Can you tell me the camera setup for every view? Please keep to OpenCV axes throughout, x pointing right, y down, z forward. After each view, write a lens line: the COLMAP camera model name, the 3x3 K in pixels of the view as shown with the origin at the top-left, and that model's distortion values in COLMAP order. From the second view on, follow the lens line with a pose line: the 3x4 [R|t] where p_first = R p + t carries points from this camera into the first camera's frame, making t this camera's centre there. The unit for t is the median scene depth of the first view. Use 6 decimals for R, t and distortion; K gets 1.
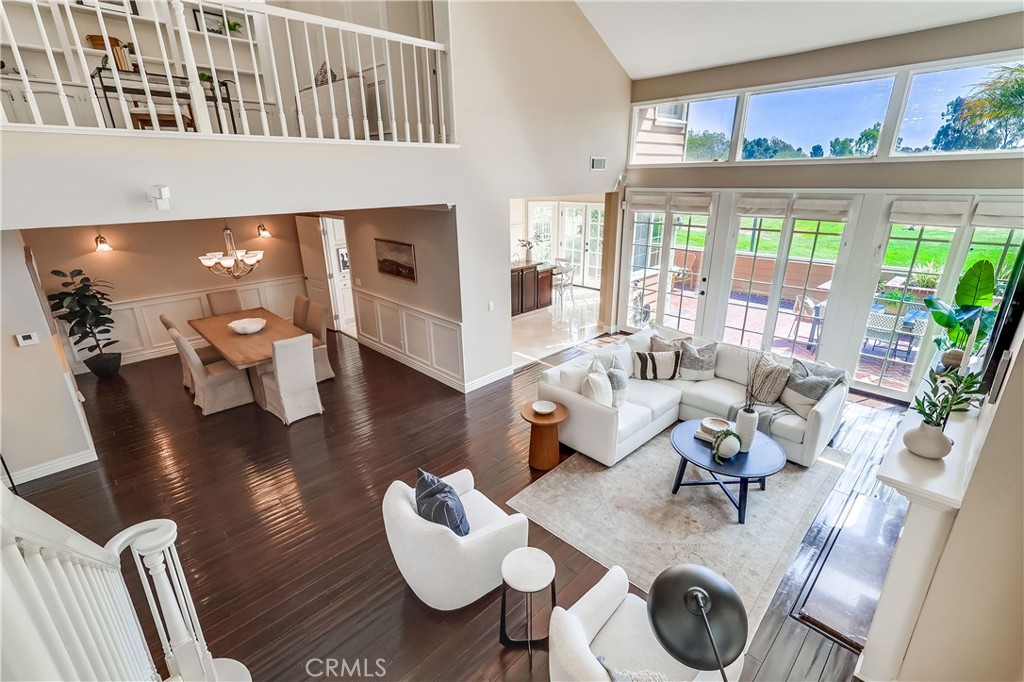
lens RADIAL K [[475.2, 0, 503.7], [0, 475.2, 343.0], [0, 0, 1]] dist [0.017522, 0.001199]
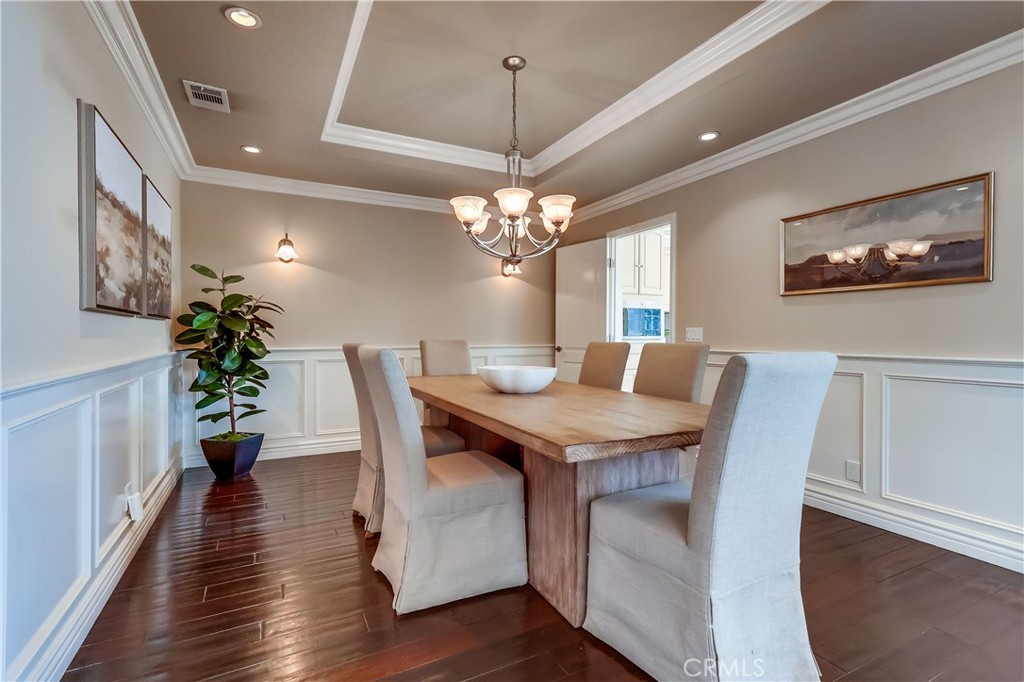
lens RADIAL K [[475.2, 0, 515.9], [0, 475.2, 343.0], [0, 0, 1]] dist [0.017522, 0.001199]
pose [[0.962794, 0.020226, -0.269480, -0.404054], [-0.105245, 0.946527, -0.304975, 0.060285], [0.248901, 0.321990, 0.913439, 0.578461]]
